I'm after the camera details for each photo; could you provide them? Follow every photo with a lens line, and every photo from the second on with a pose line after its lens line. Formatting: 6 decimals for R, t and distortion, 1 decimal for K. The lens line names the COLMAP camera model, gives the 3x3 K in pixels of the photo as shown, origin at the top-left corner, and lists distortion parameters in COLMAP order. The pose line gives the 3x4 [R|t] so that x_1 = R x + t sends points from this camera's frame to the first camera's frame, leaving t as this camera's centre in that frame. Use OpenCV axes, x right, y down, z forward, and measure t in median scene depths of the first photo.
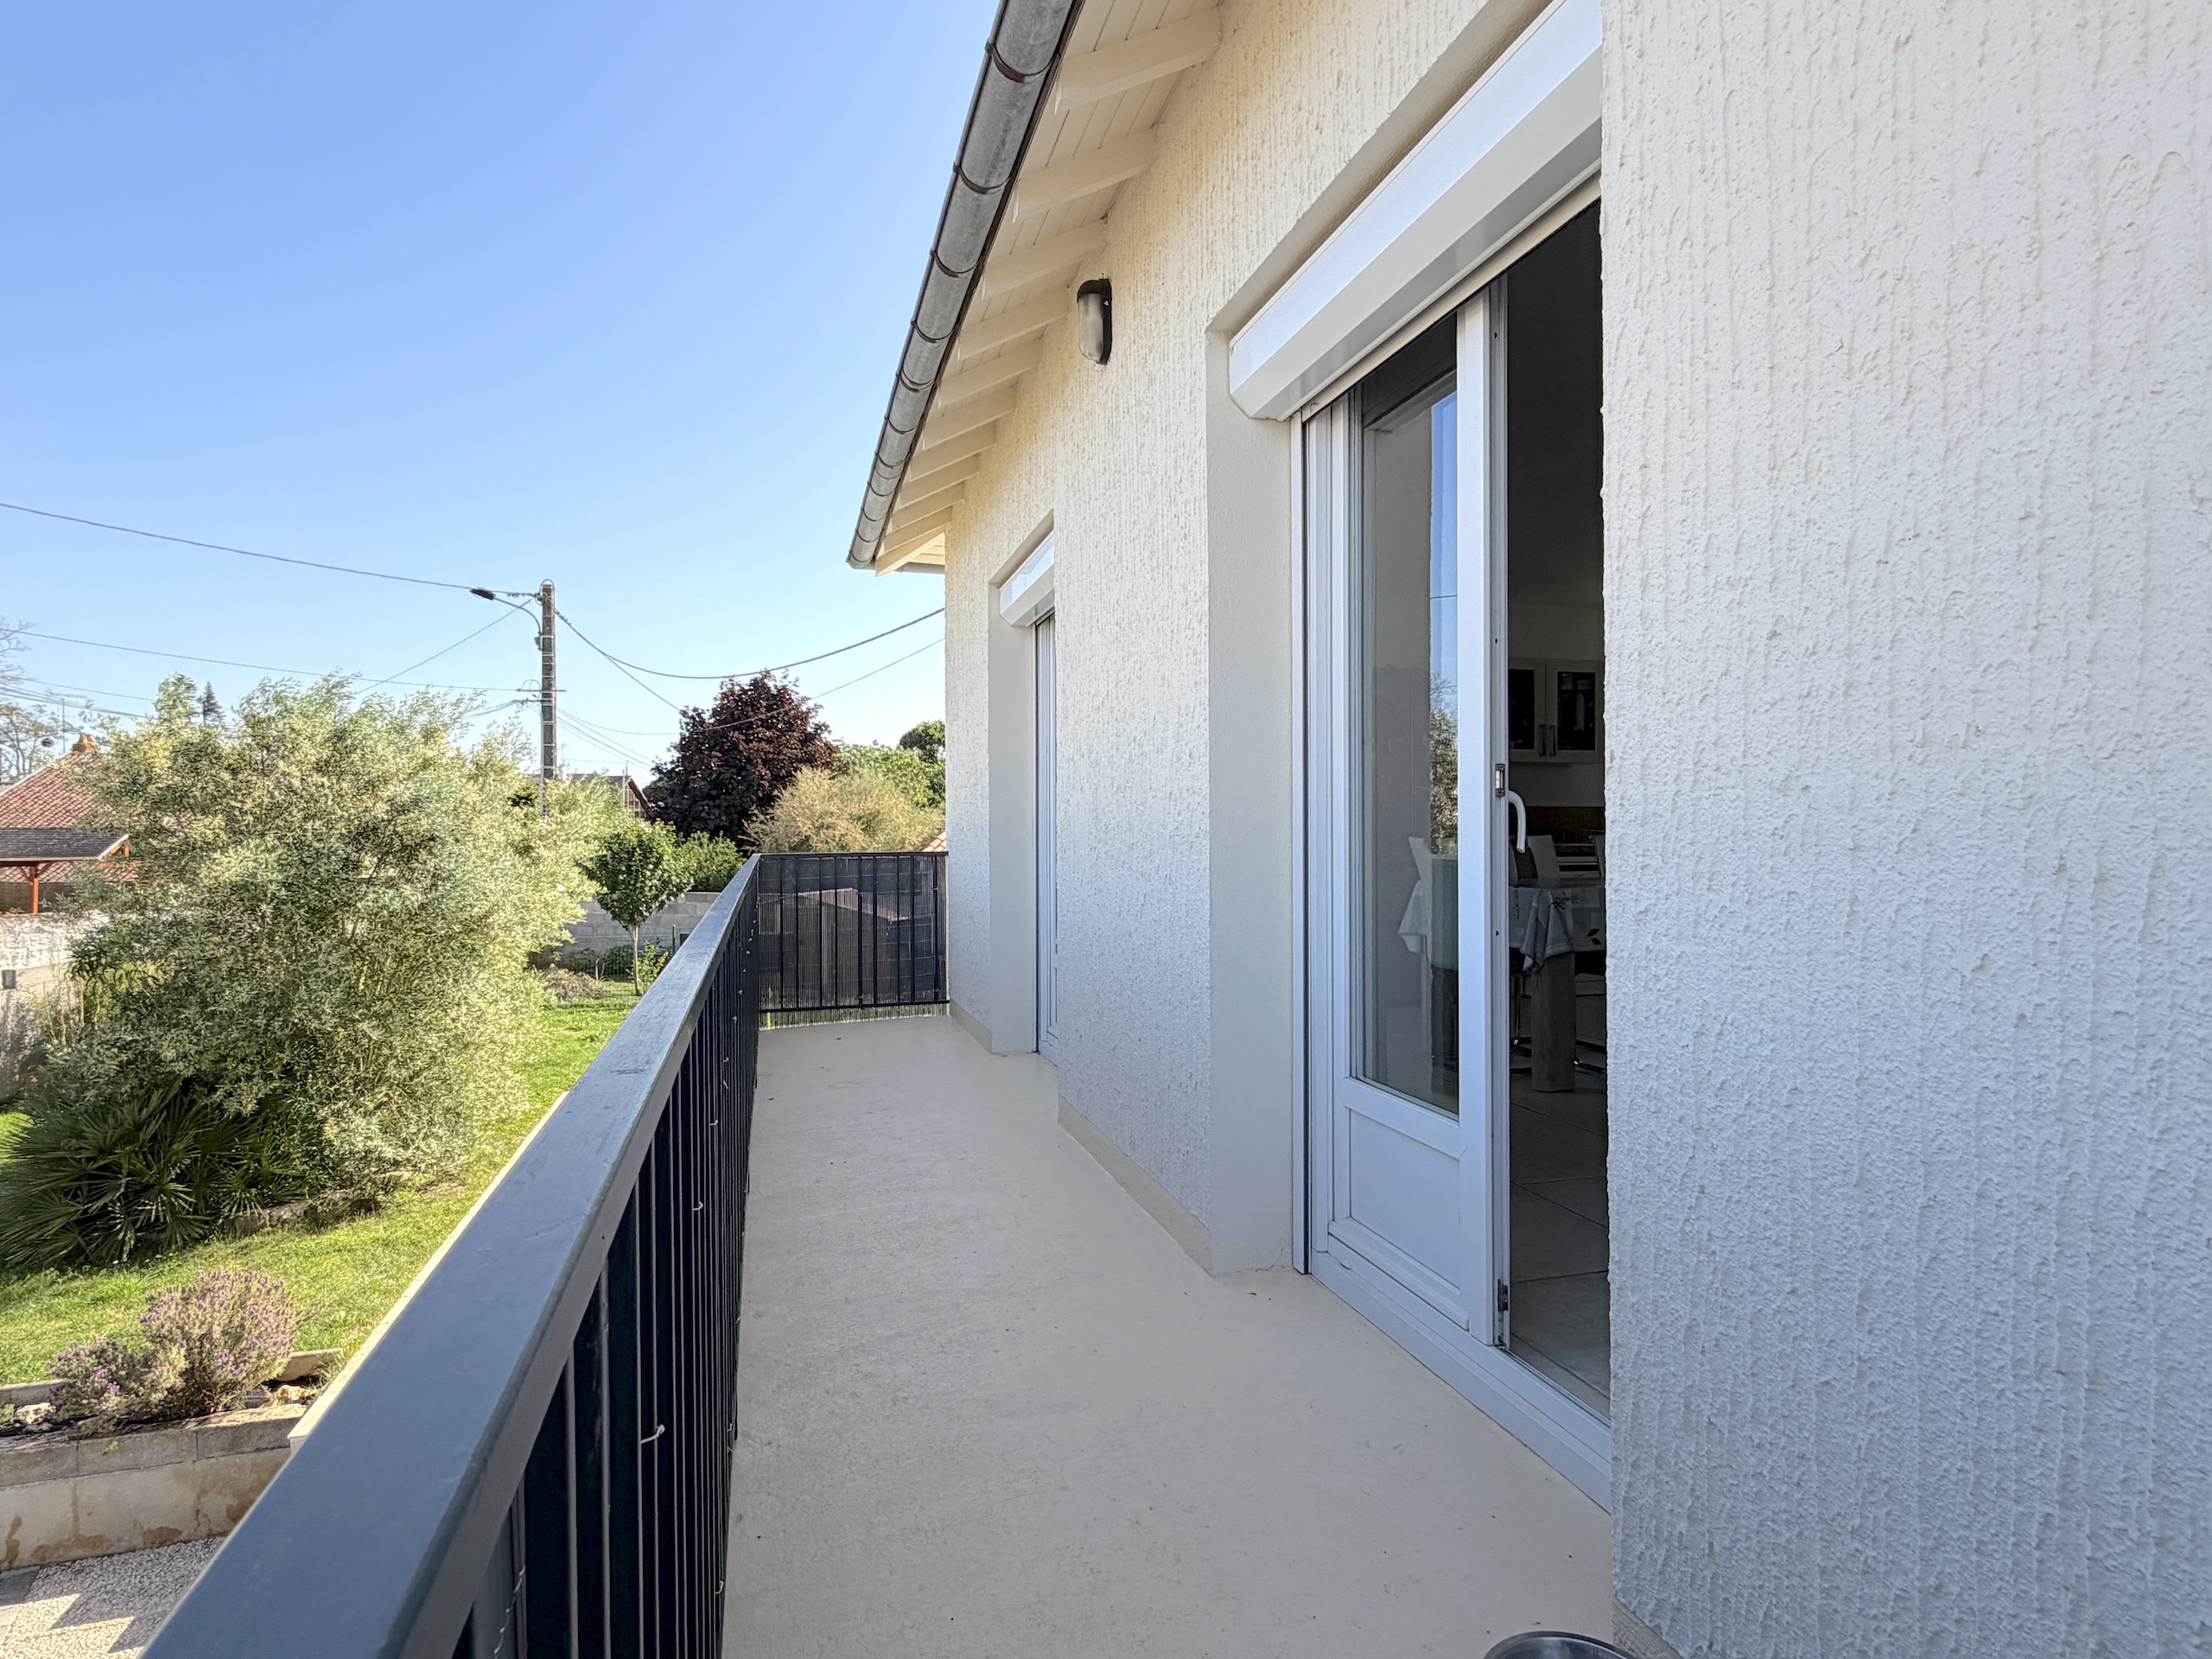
lens RADIAL K [[1156.9, 0, 1093.4], [0, 1156.9, 832.9], [0, 0, 1]] dist [0.004612, 0.000173]
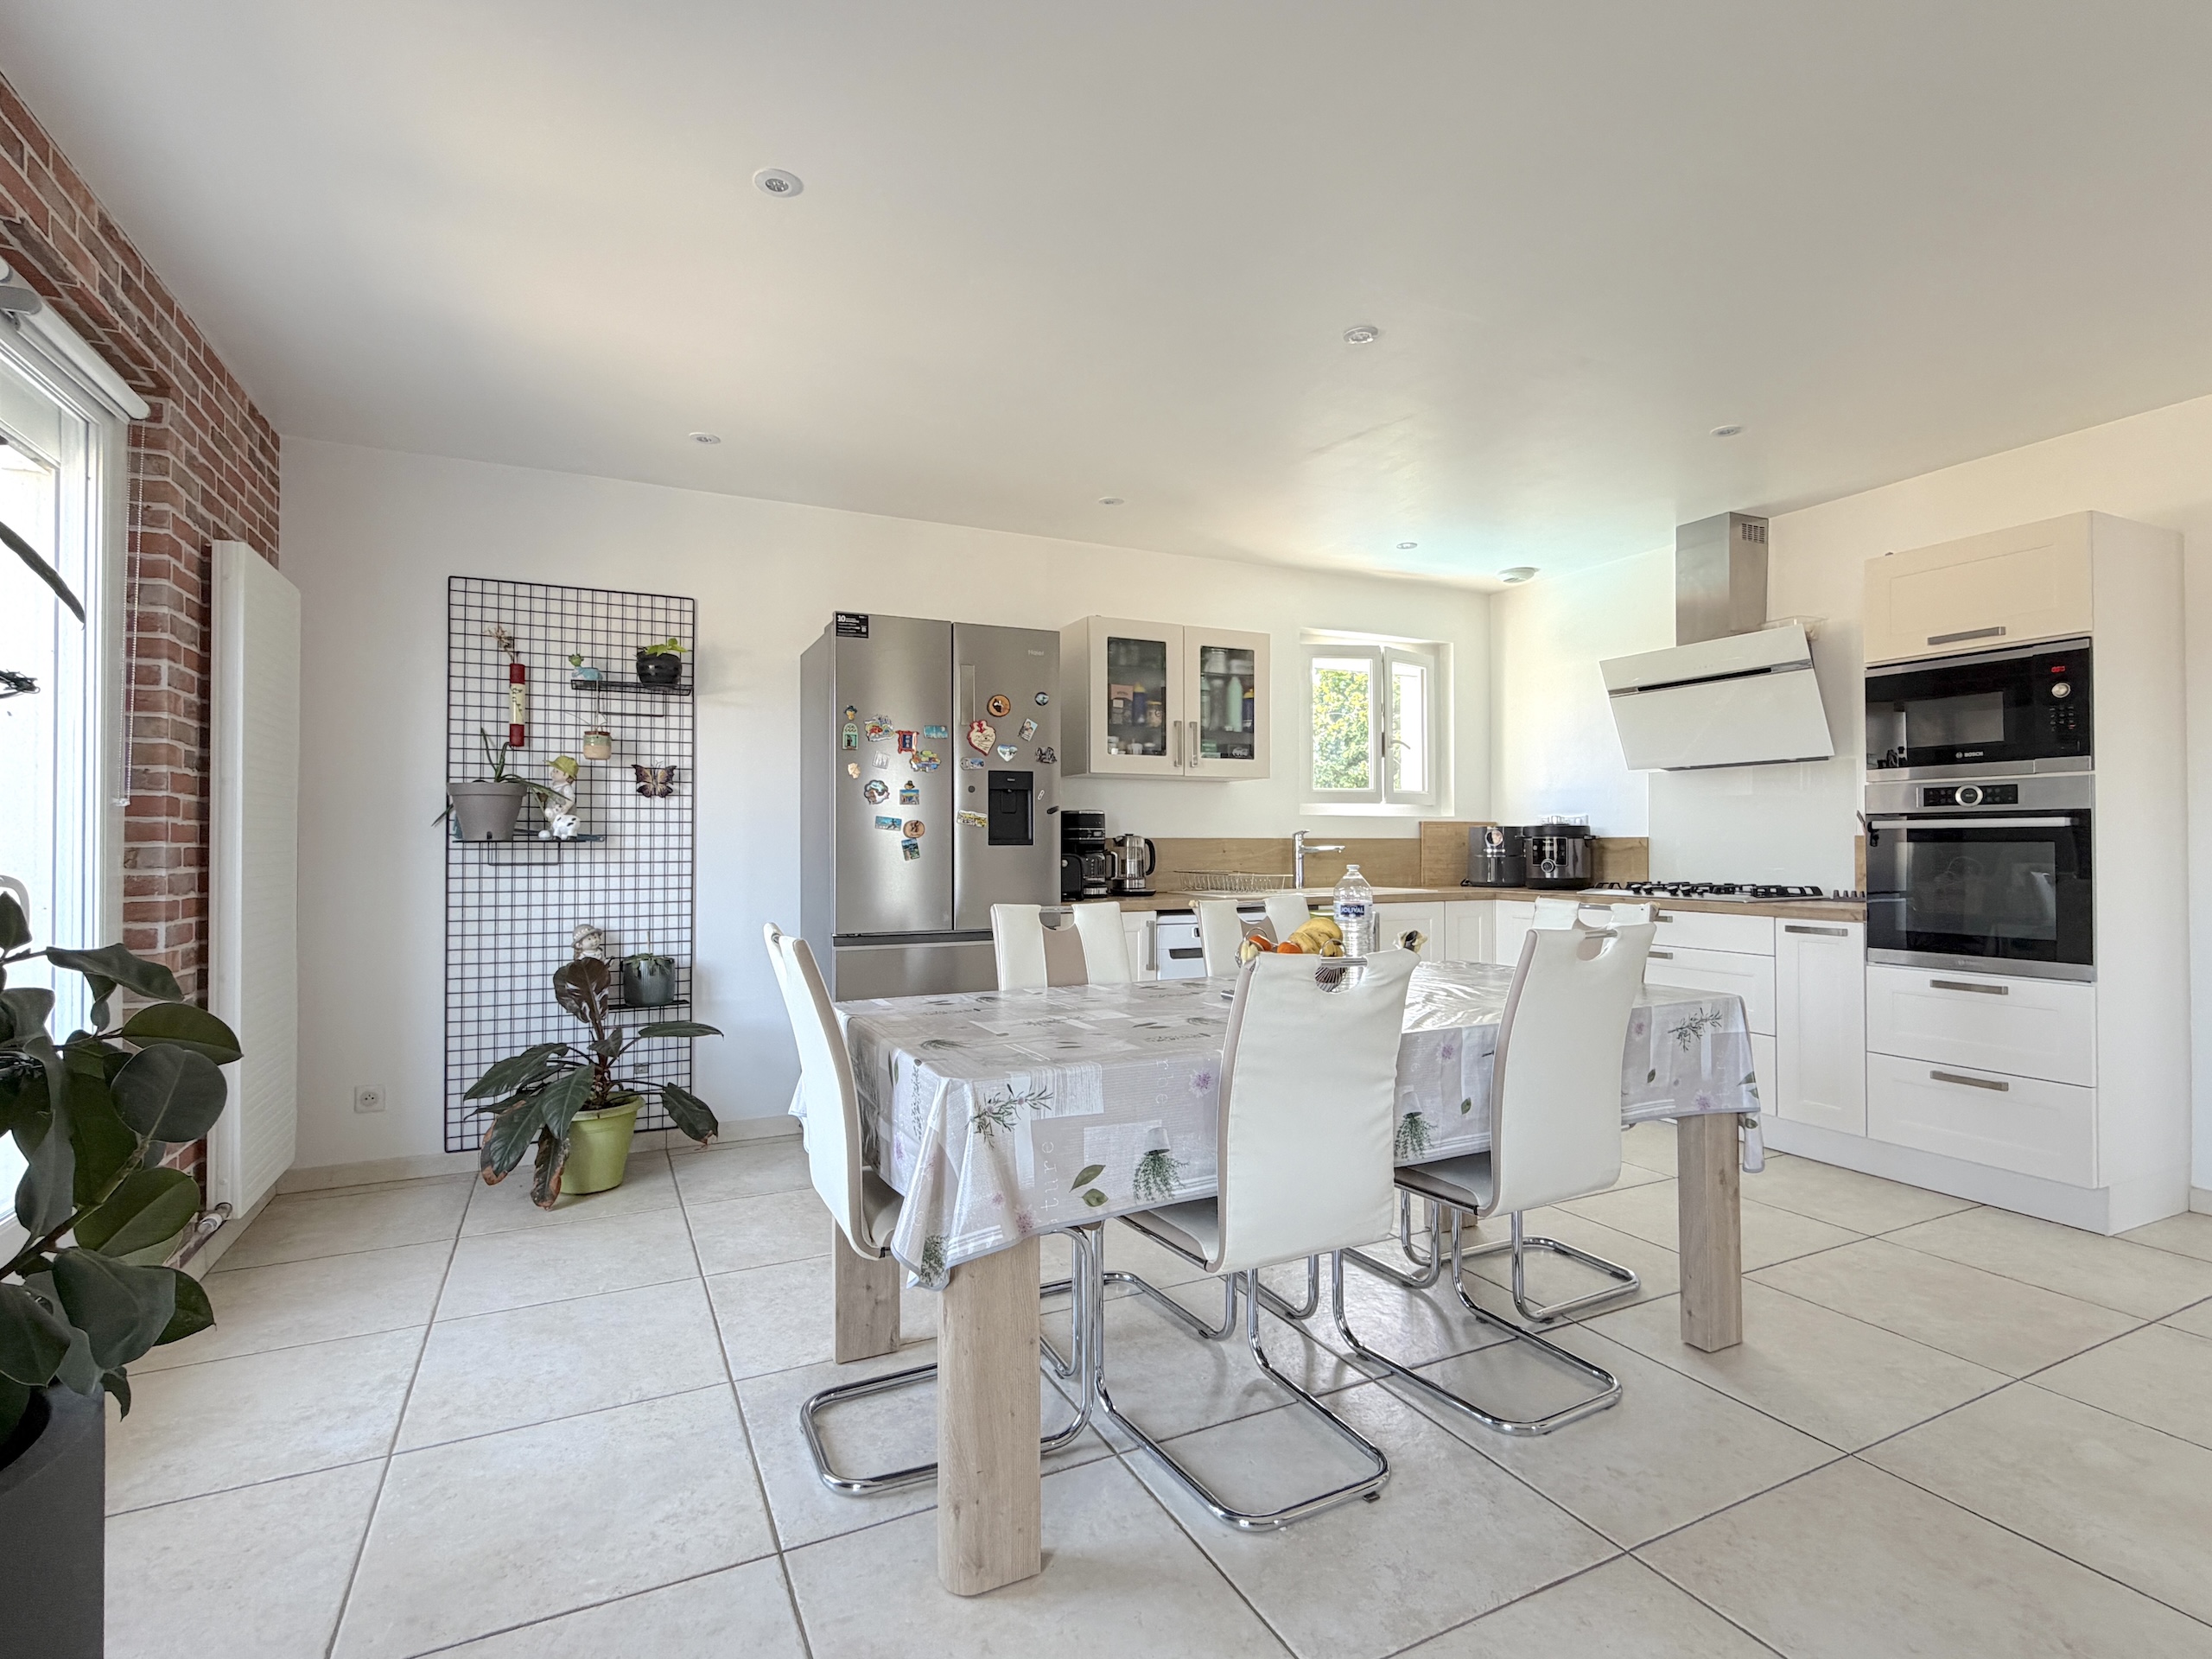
lens RADIAL K [[1064.3, 0, 1099.3], [0, 1064.3, 830.4], [0, 0, 1]] dist [-0.001463, 0.001367]
pose [[0.983570, 0.003791, 0.180486, 0.228339], [-0.001036, 0.999882, -0.015358, -0.018739], [-0.180523, 0.014918, 0.983458, 0.390271]]
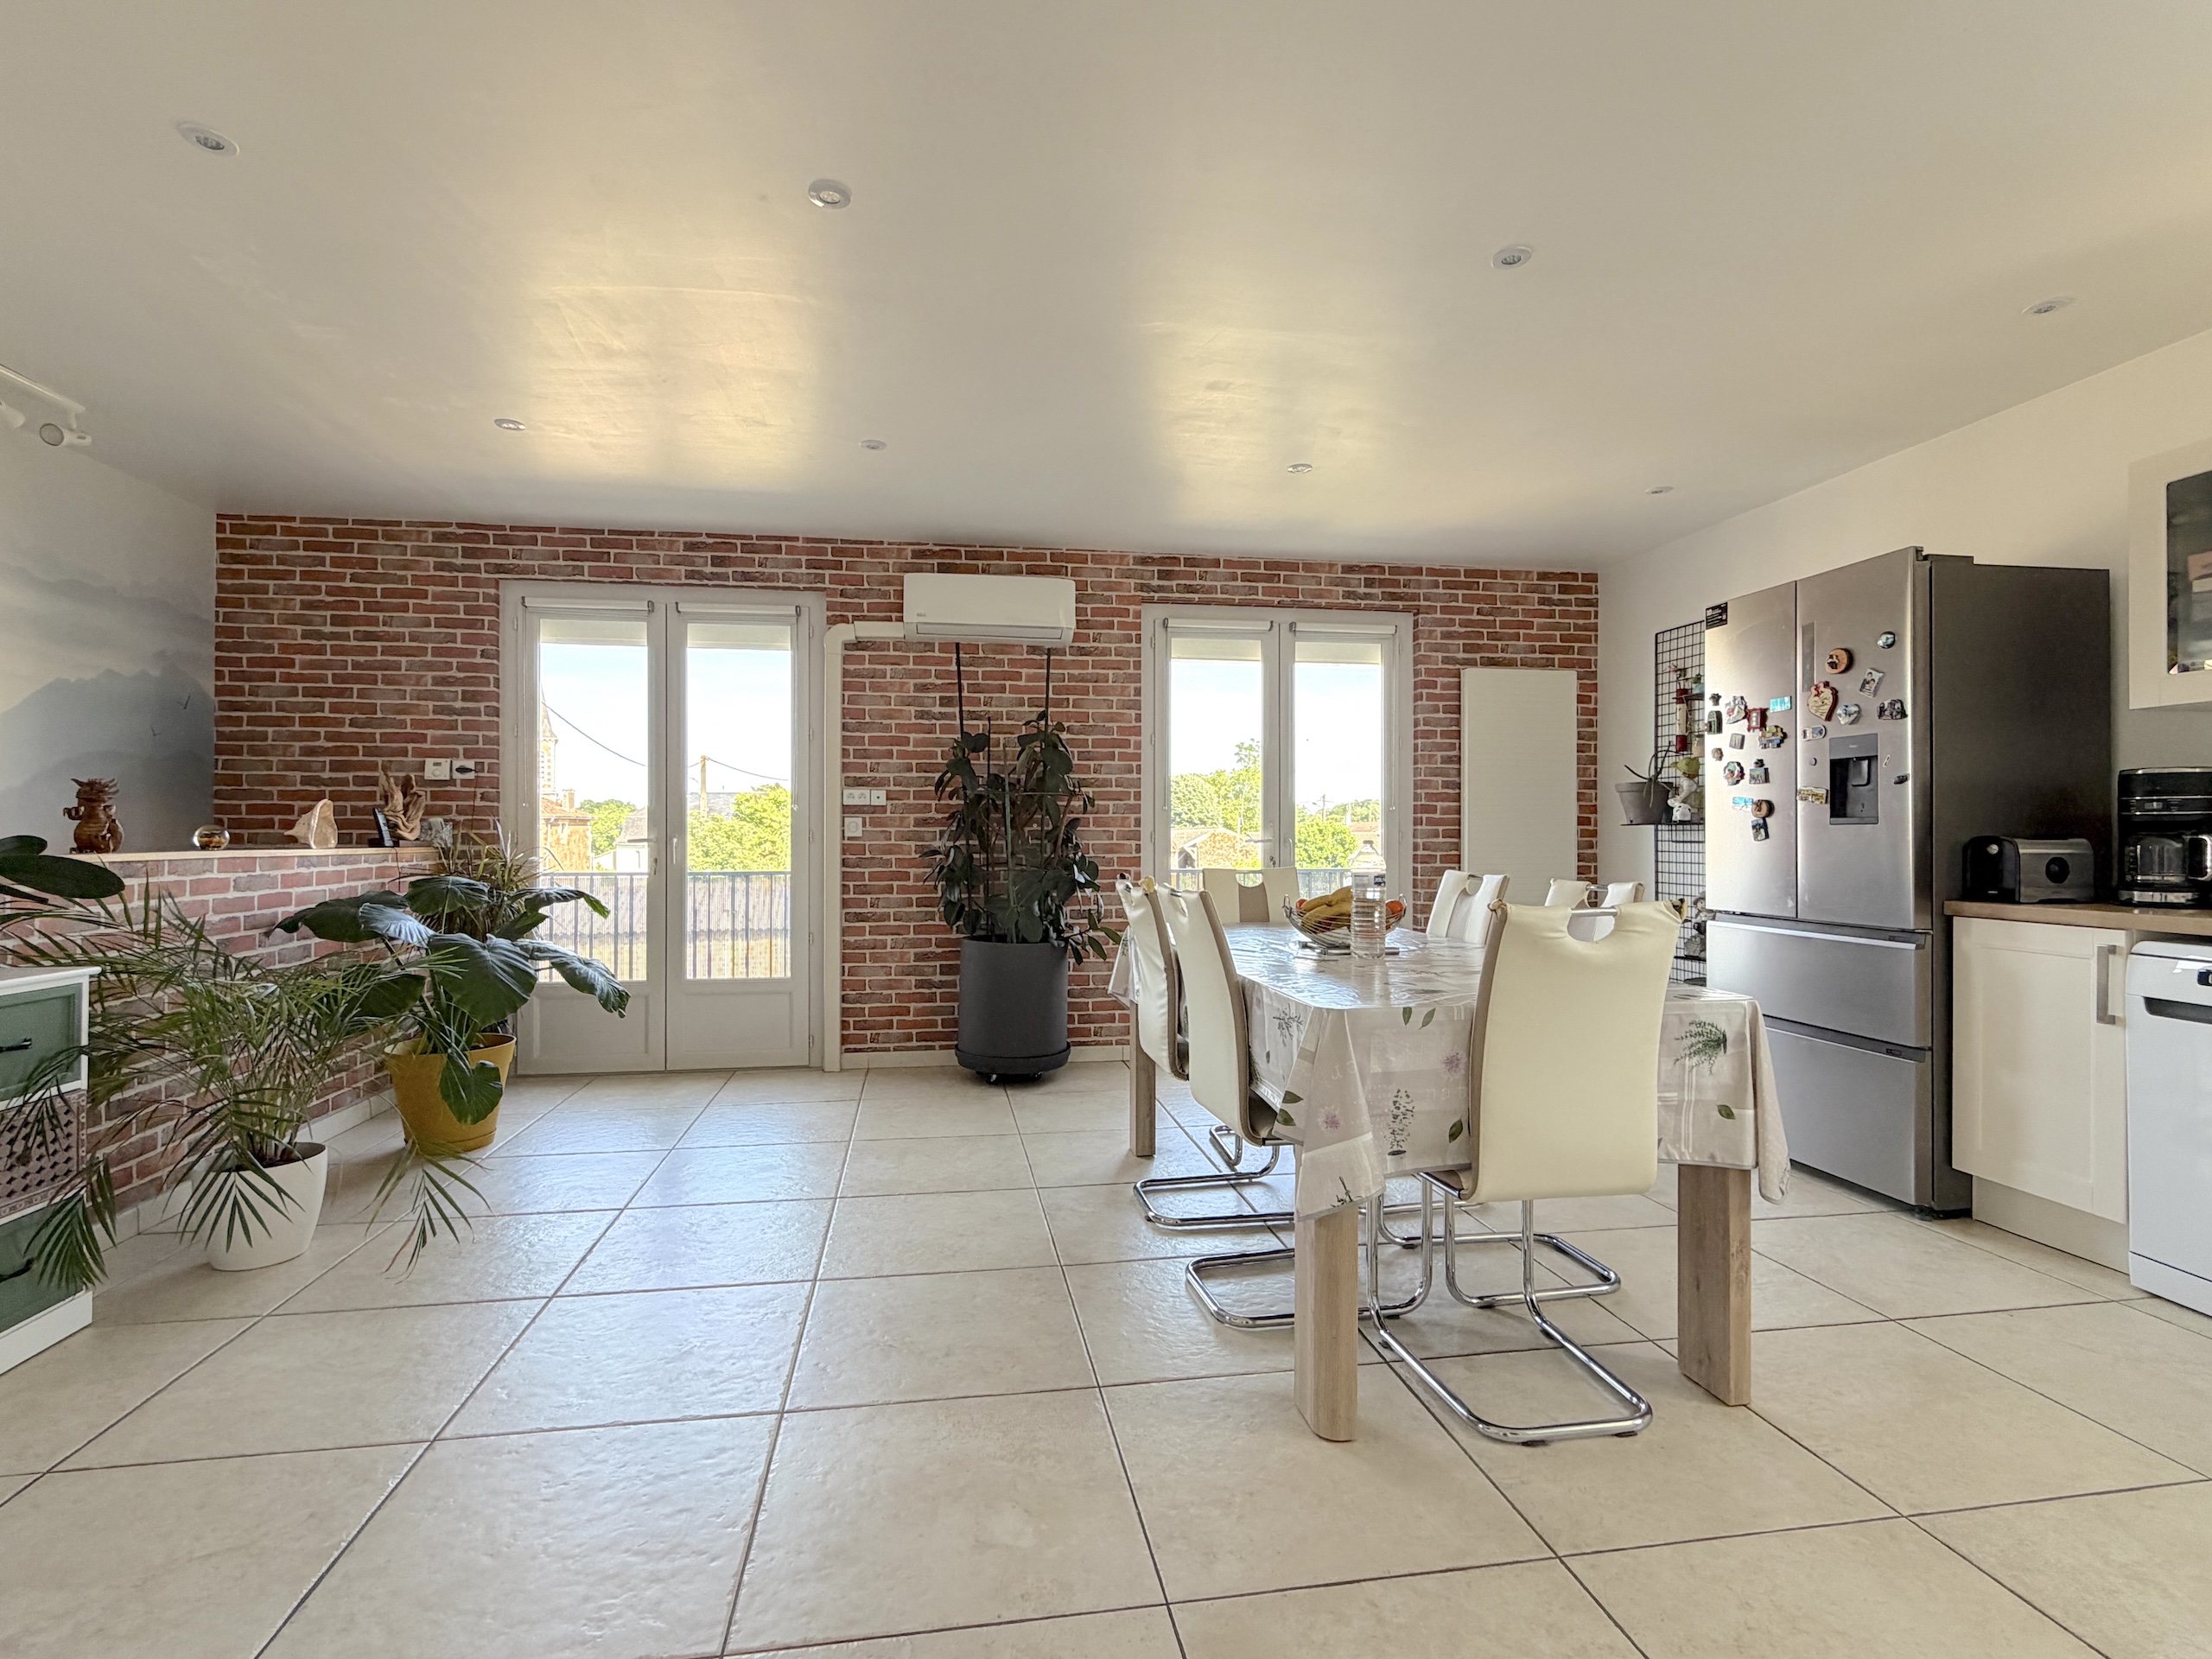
lens RADIAL K [[1064.3, 0, 1101.3], [0, 1064.3, 830.6], [0, 0, 1]] dist [-0.001463, 0.001367]
pose [[-0.112060, -0.000456, -0.993701, 0.757242], [-0.002984, 0.999996, -0.000122, -0.015923], [0.993697, 0.002952, -0.112061, 0.658757]]
